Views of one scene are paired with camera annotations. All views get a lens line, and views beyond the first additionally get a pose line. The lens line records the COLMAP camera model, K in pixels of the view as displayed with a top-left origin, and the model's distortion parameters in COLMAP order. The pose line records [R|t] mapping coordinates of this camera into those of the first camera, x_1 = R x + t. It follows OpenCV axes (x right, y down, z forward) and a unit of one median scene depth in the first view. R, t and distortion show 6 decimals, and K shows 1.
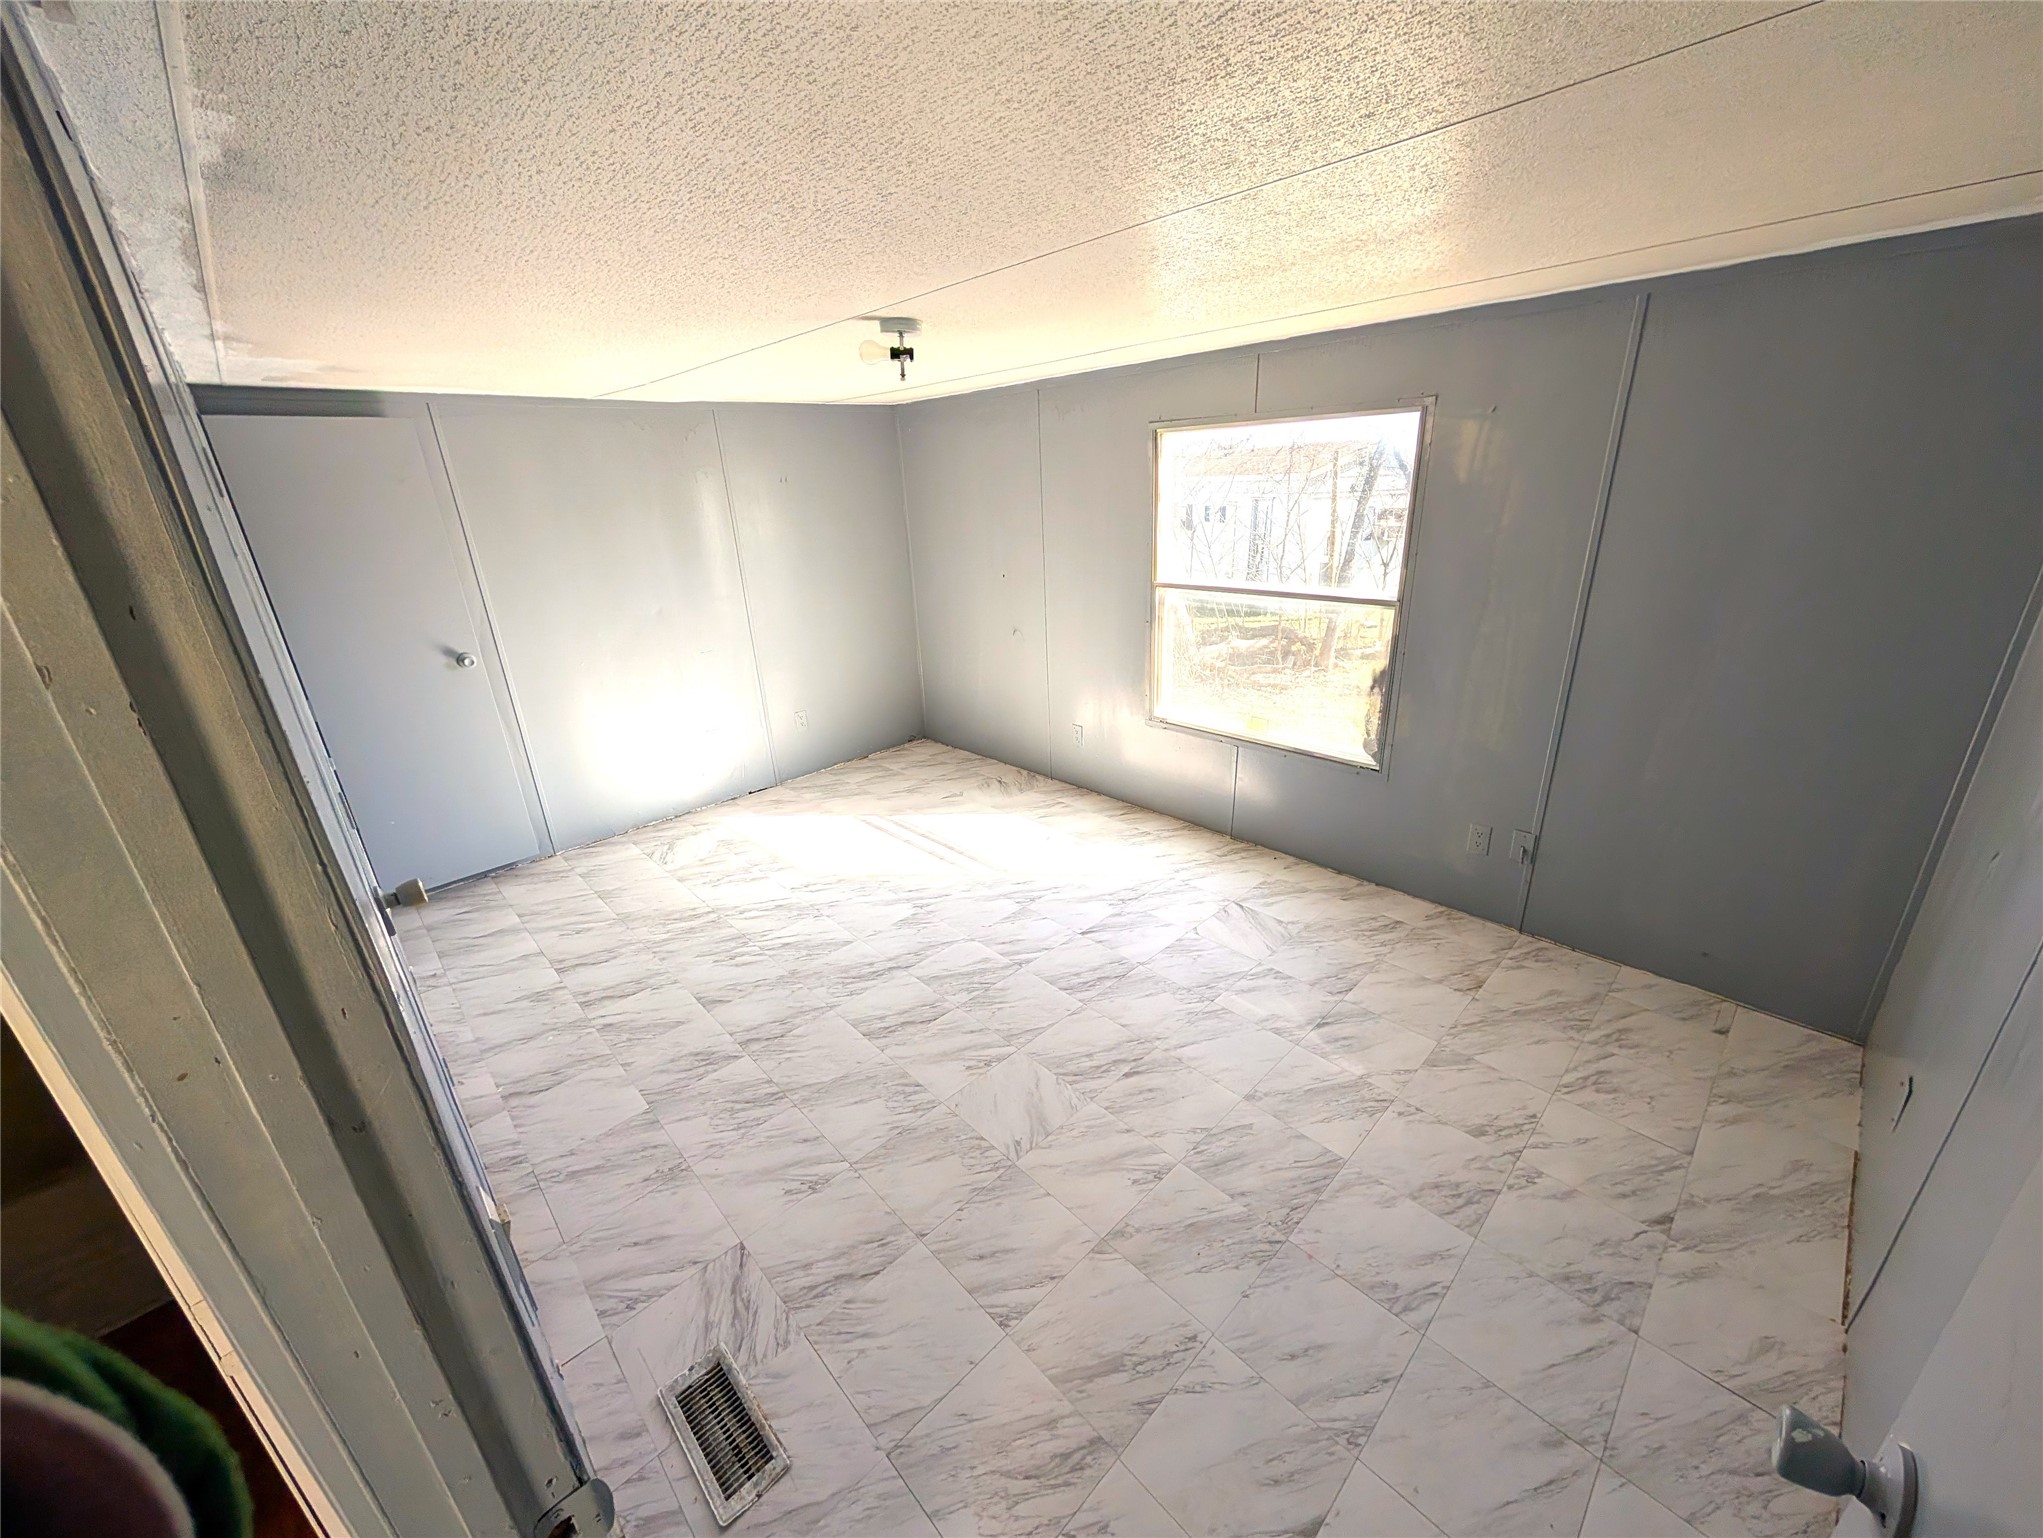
lens RADIAL K [[776.3, 0, 1022.4], [0, 776.3, 769.7], [0, 0, 1]] dist [-0.002351, 0.000070]
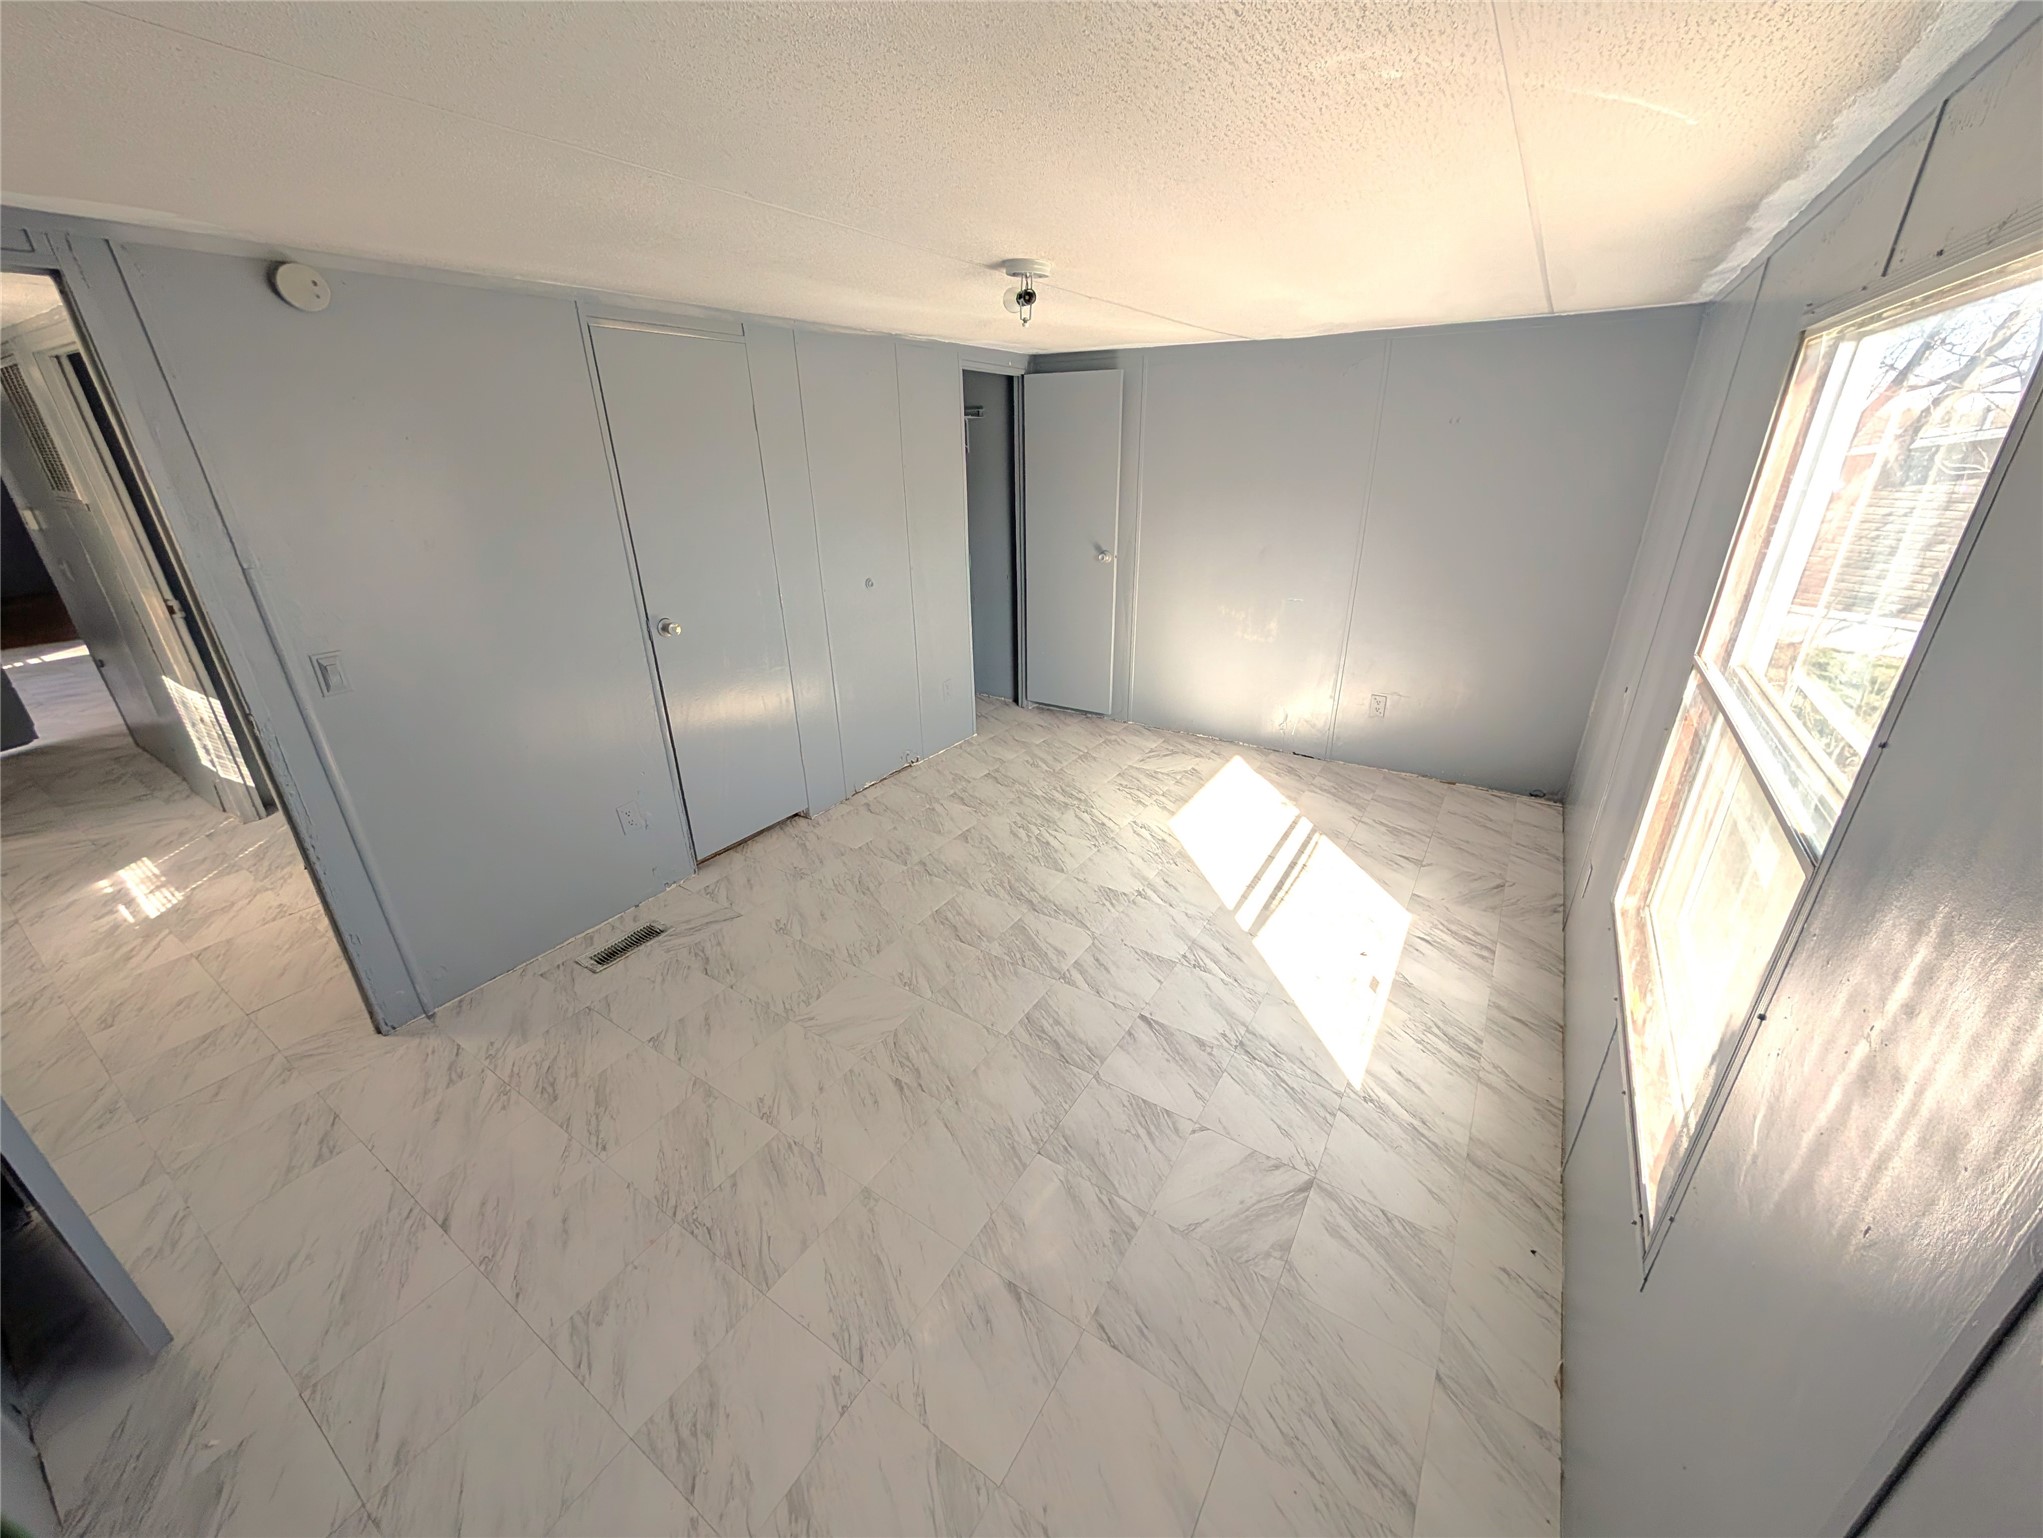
lens RADIAL K [[776.3, 0, 1021.2], [0, 776.3, 766.1], [0, 0, 1]] dist [-0.002351, 0.000070]
pose [[0.228144, 0.415131, -0.880691, 0.713349], [-0.342371, 0.880982, 0.326577, -0.258766], [0.911445, 0.227016, 0.343119, 0.614719]]
